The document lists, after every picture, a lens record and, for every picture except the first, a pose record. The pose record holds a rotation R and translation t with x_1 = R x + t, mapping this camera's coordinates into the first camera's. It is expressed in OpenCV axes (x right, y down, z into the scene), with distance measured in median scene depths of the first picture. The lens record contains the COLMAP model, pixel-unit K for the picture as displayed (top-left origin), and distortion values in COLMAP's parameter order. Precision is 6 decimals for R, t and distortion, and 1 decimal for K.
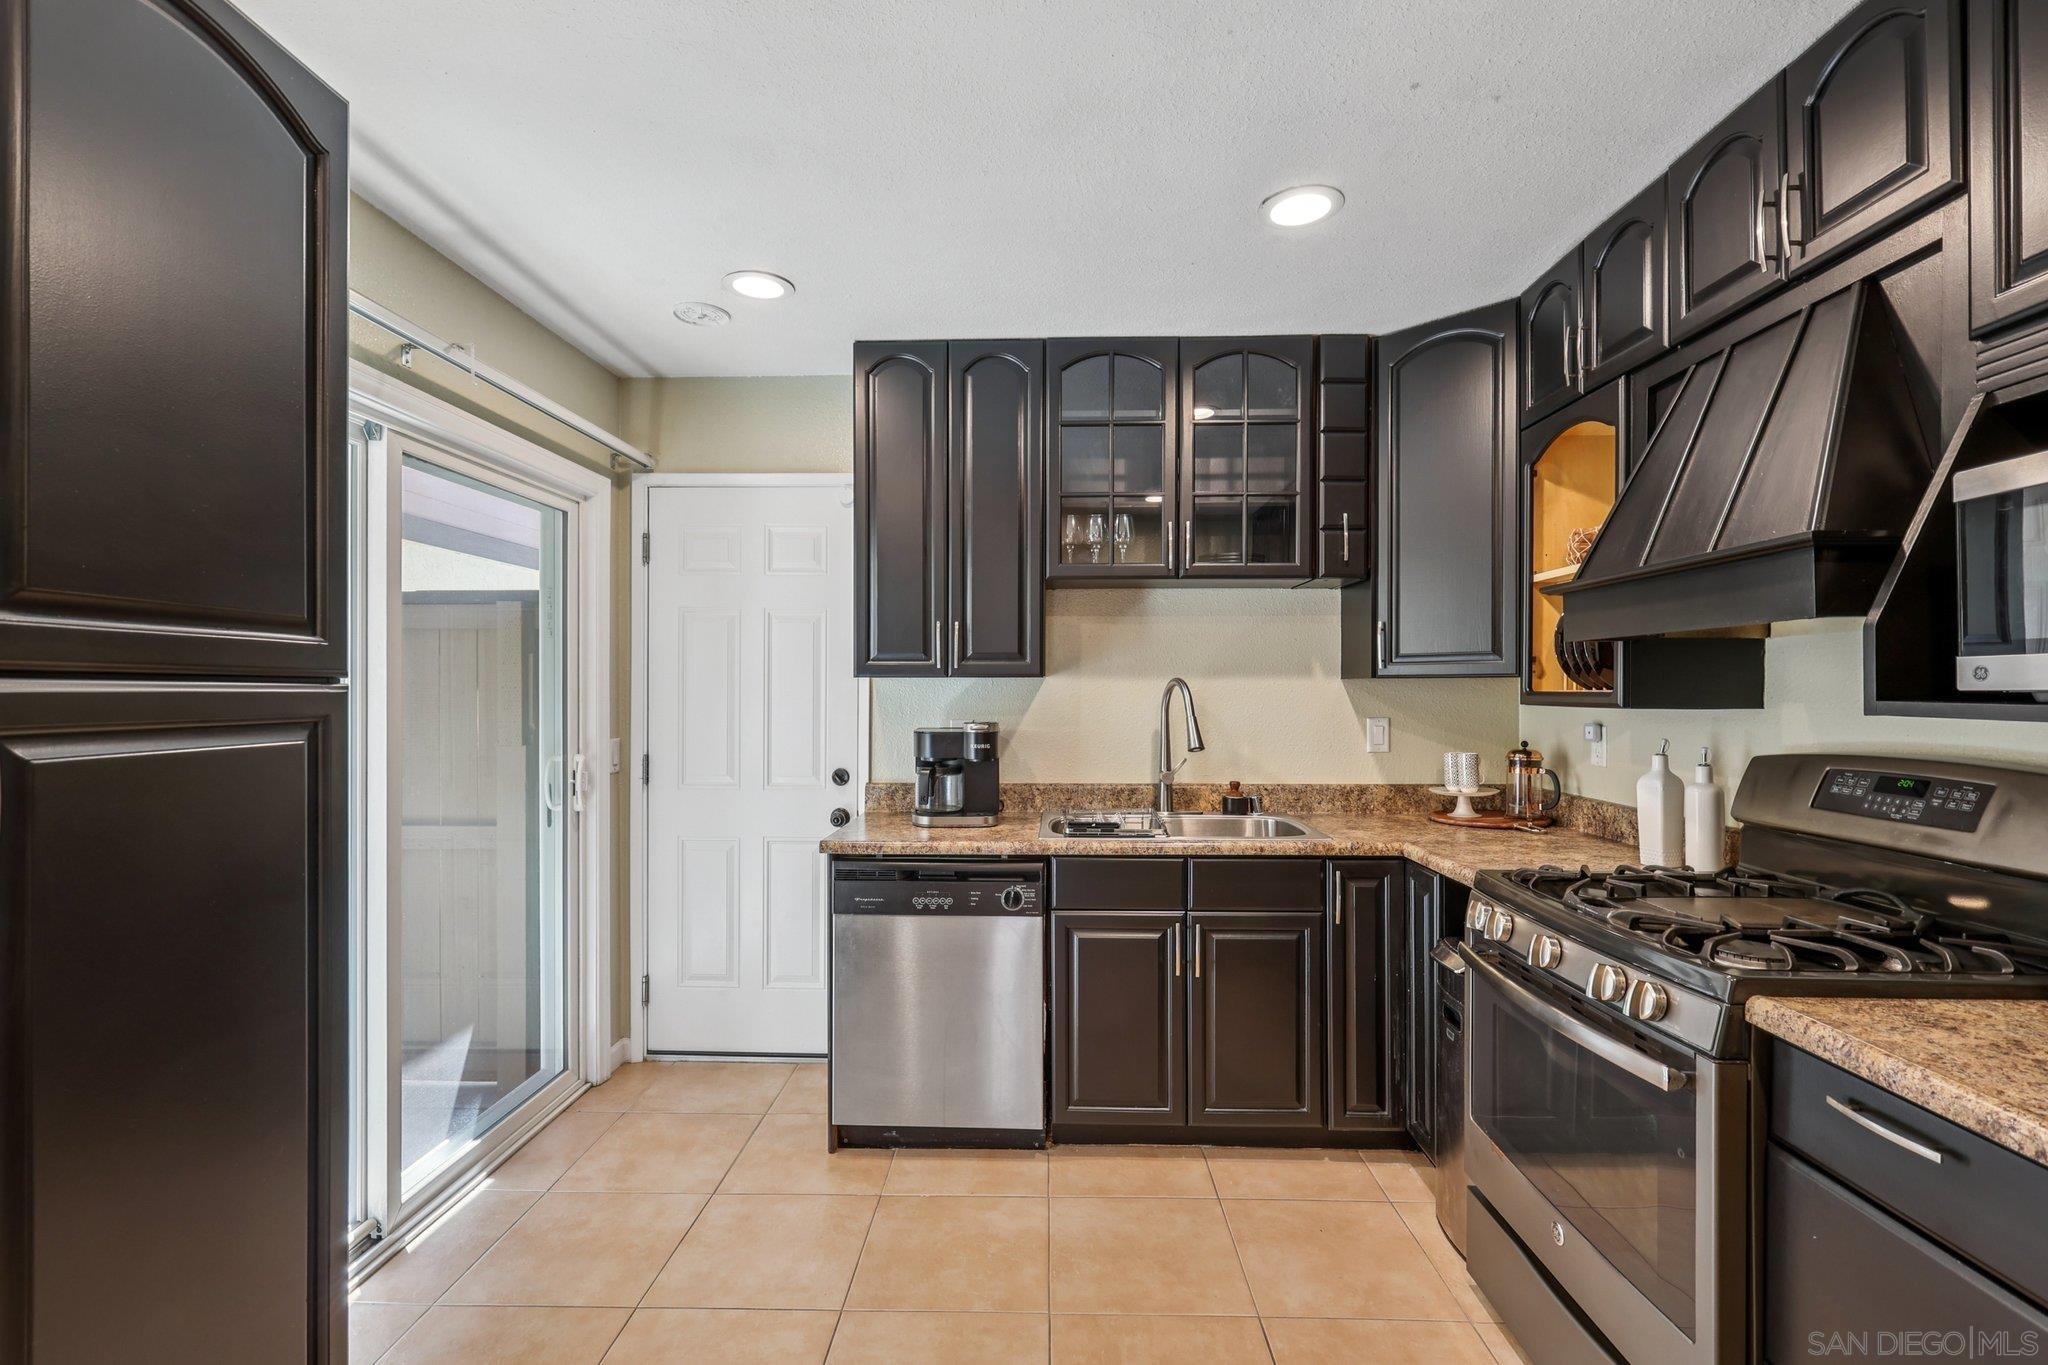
lens RADIAL K [[894.9, 0, 1030.3], [0, 894.9, 681.5], [0, 0, 1]] dist [0.002312, -0.000219]
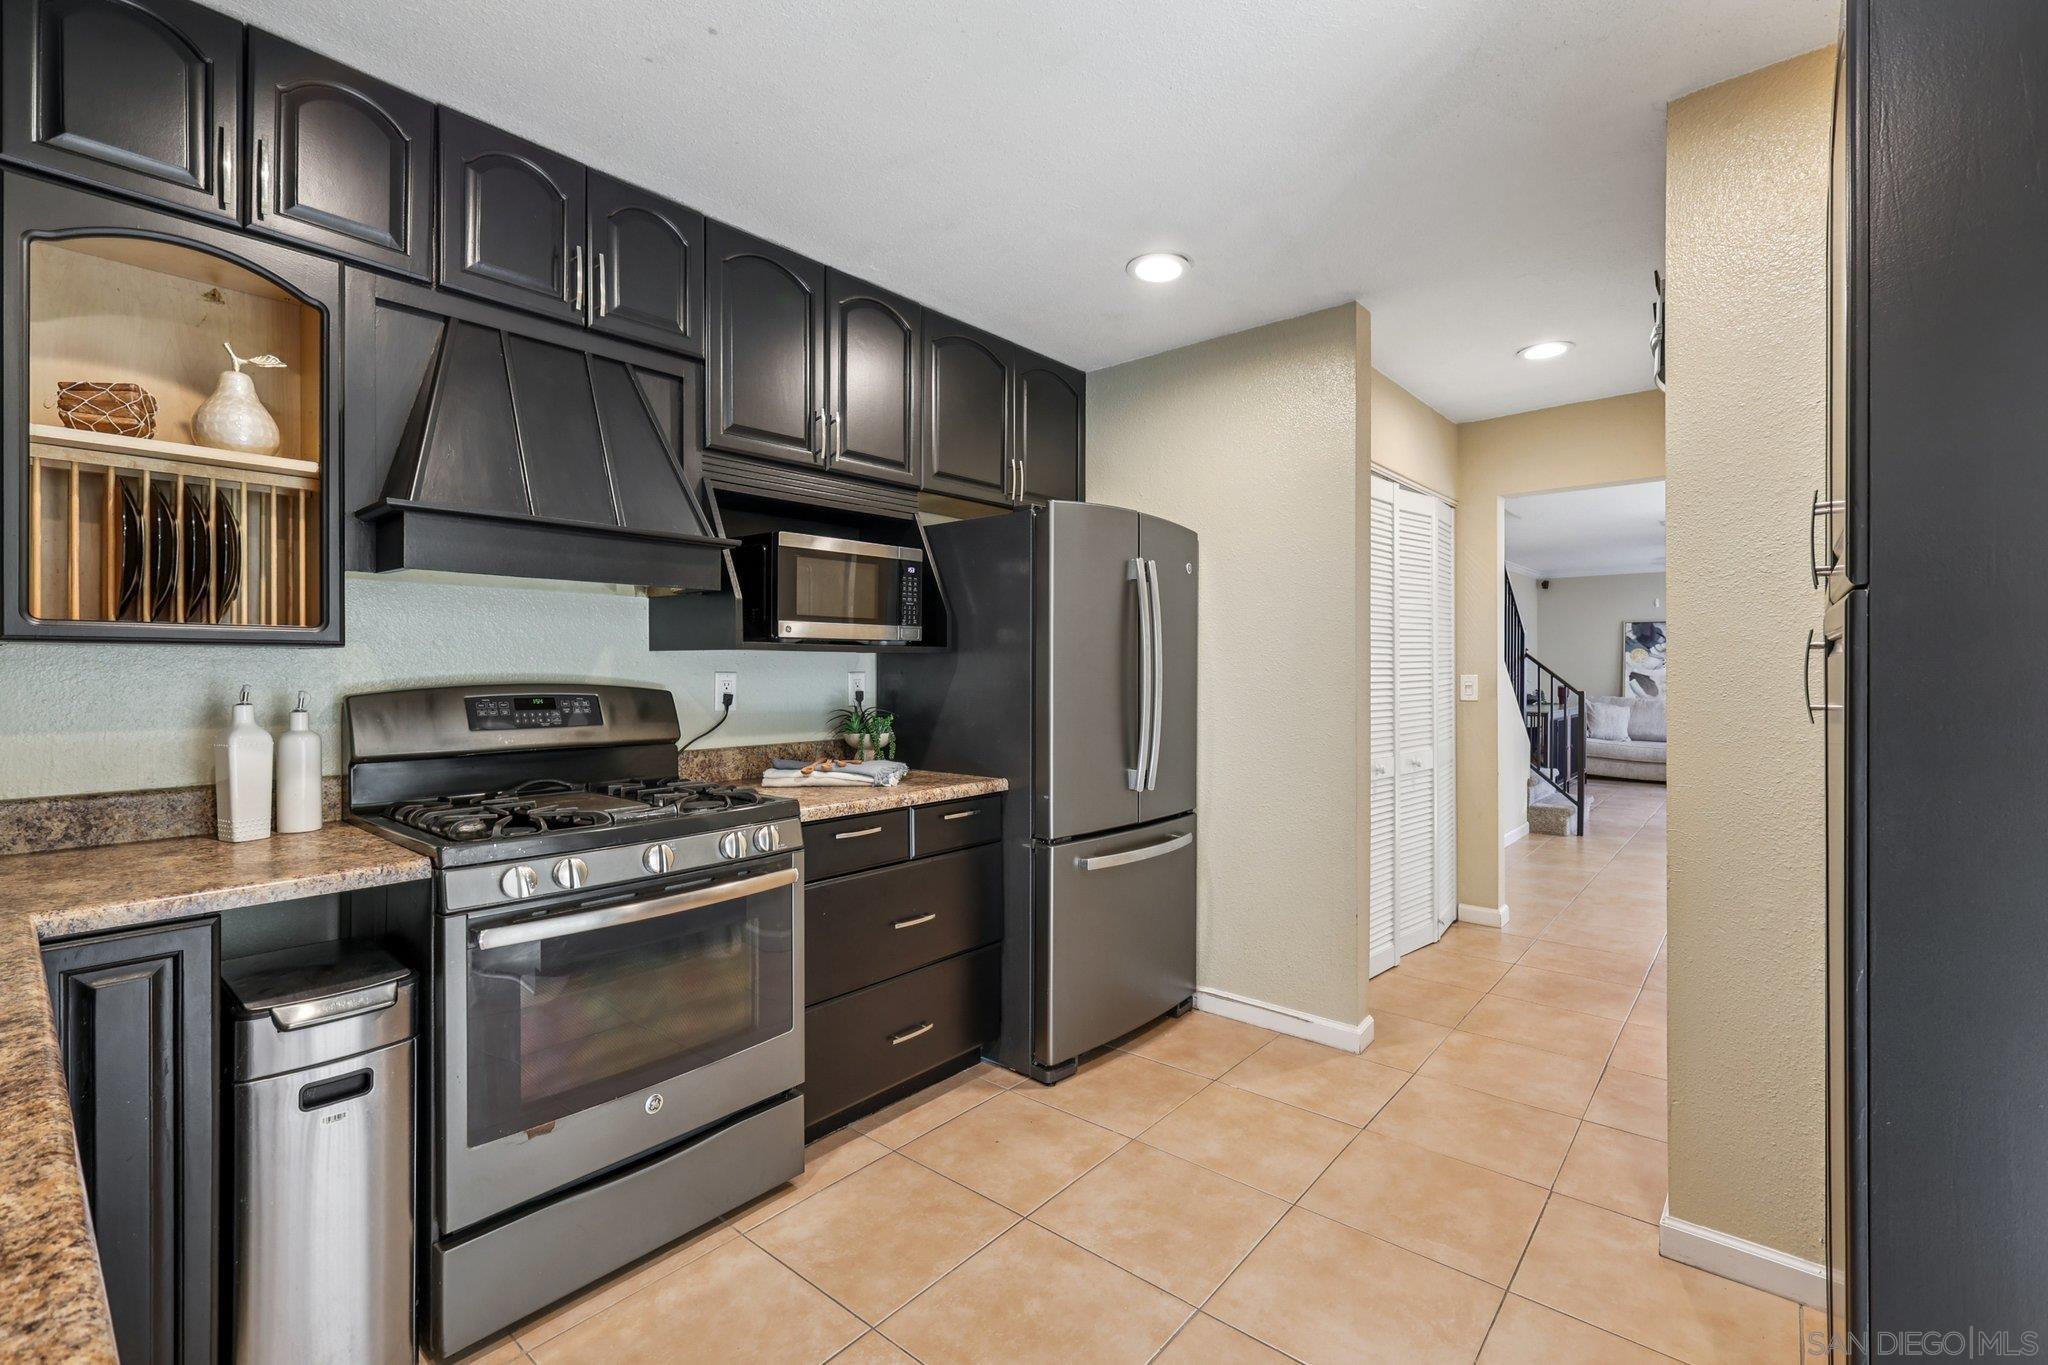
lens RADIAL K [[896.7, 0, 1021.4], [0, 896.7, 682.9], [0, 0, 1]] dist [0.000827, 0.000258]
pose [[-0.774422, -0.009855, 0.632593, -0.538198], [-0.006874, 0.999951, 0.007162, 0.074591], [-0.632632, 0.001198, -0.774451, 1.734814]]
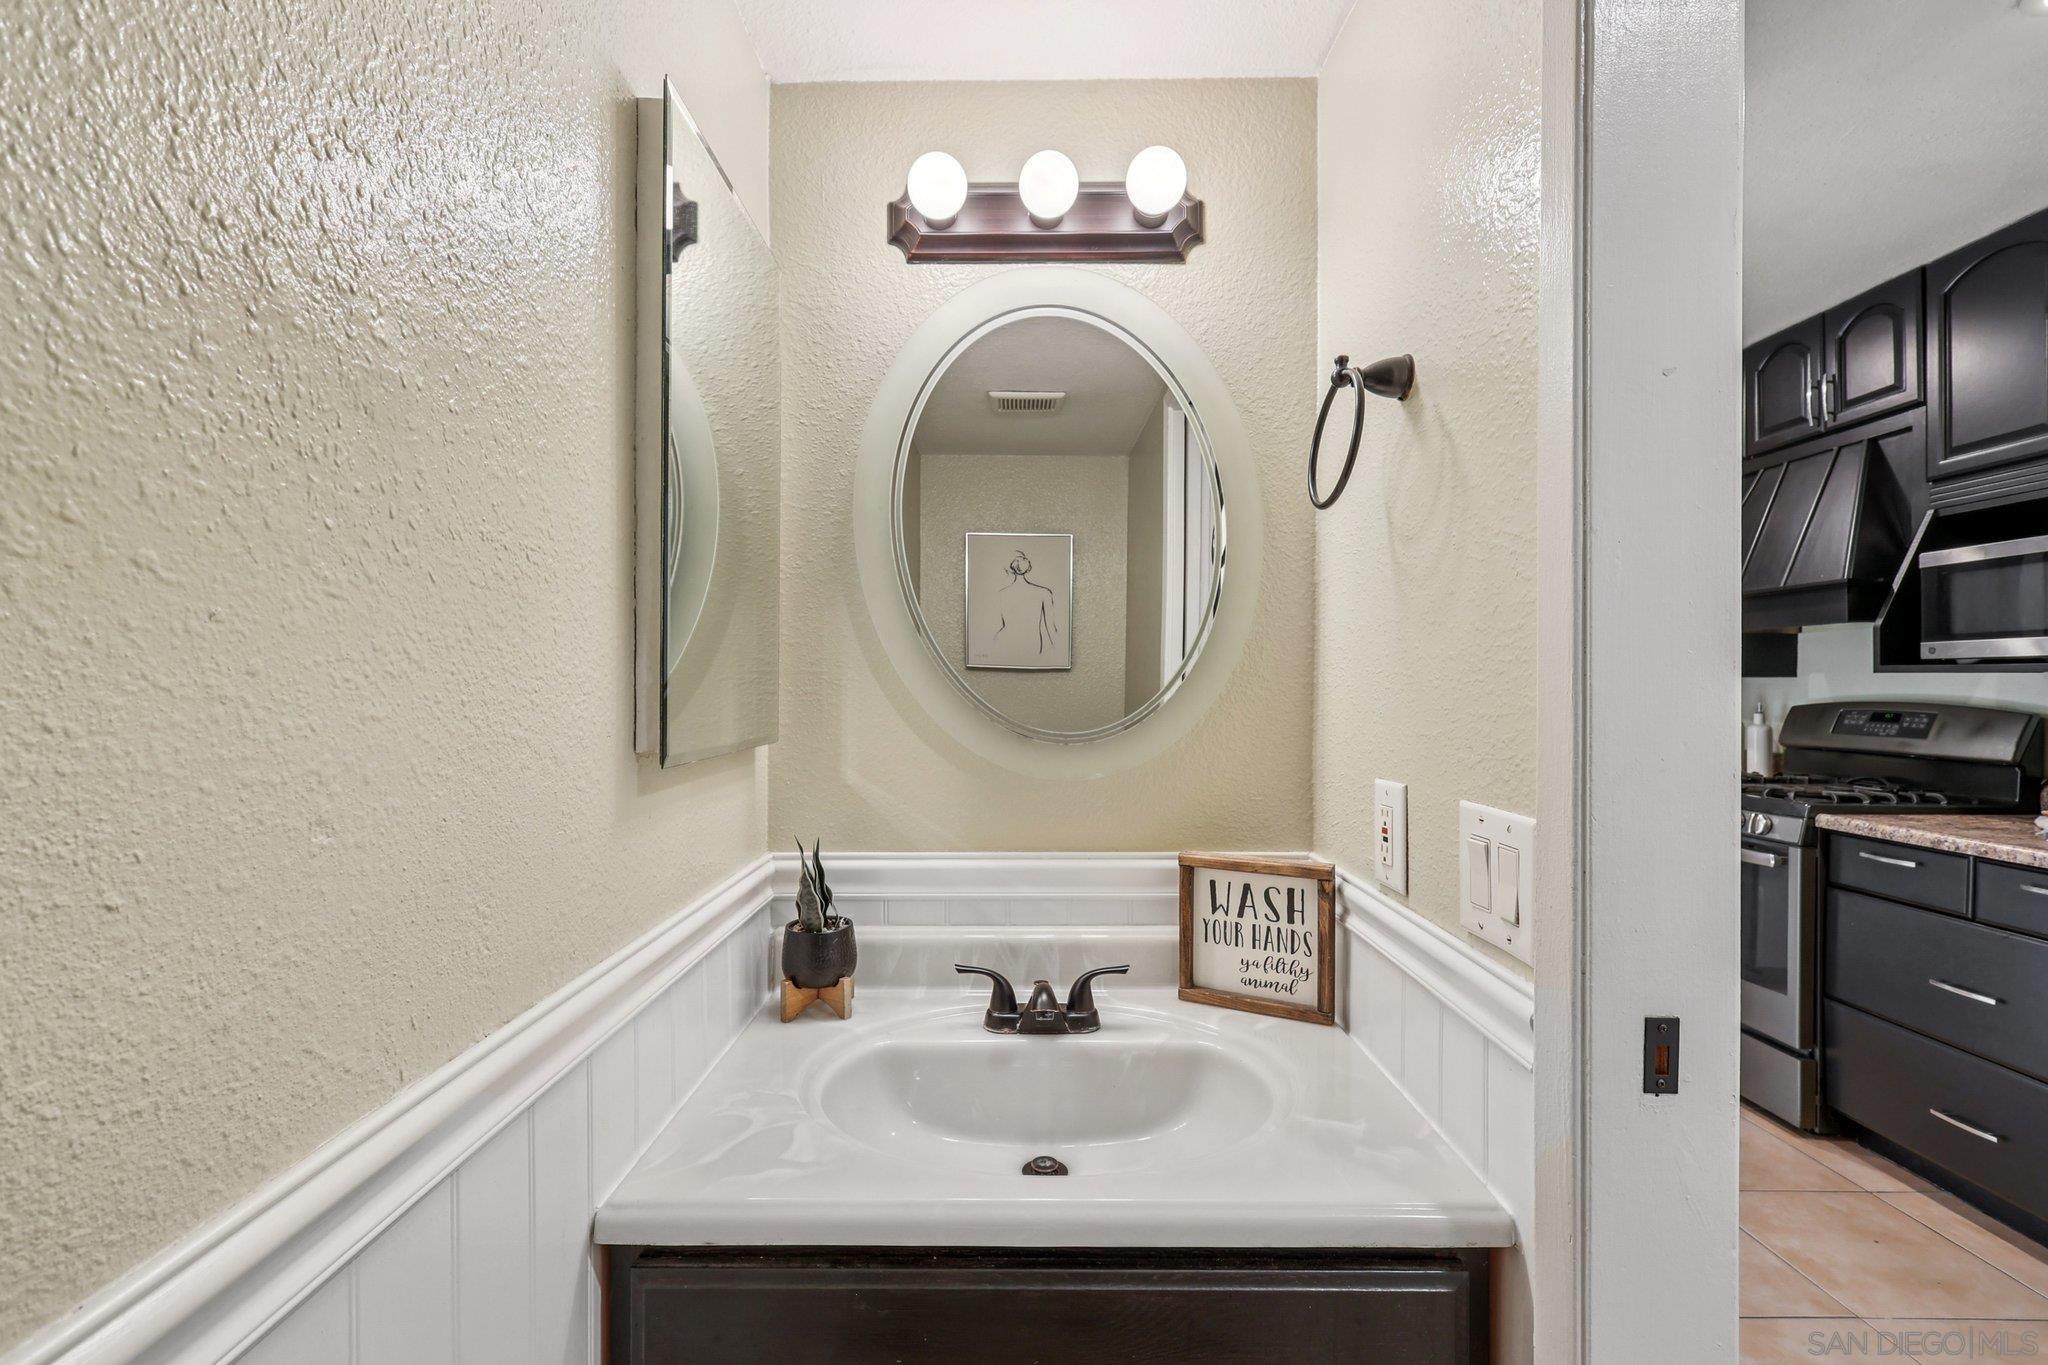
lens RADIAL K [[896.7, 0, 1021.4], [0, 896.7, 682.9], [0, 0, 1]] dist [0.000827, 0.000258]
pose [[0.999596, -0.003837, 0.028156, -0.844224], [0.003621, 0.999964, 0.007705, 0.031916], [-0.028185, -0.007600, 0.999574, -0.777252]]
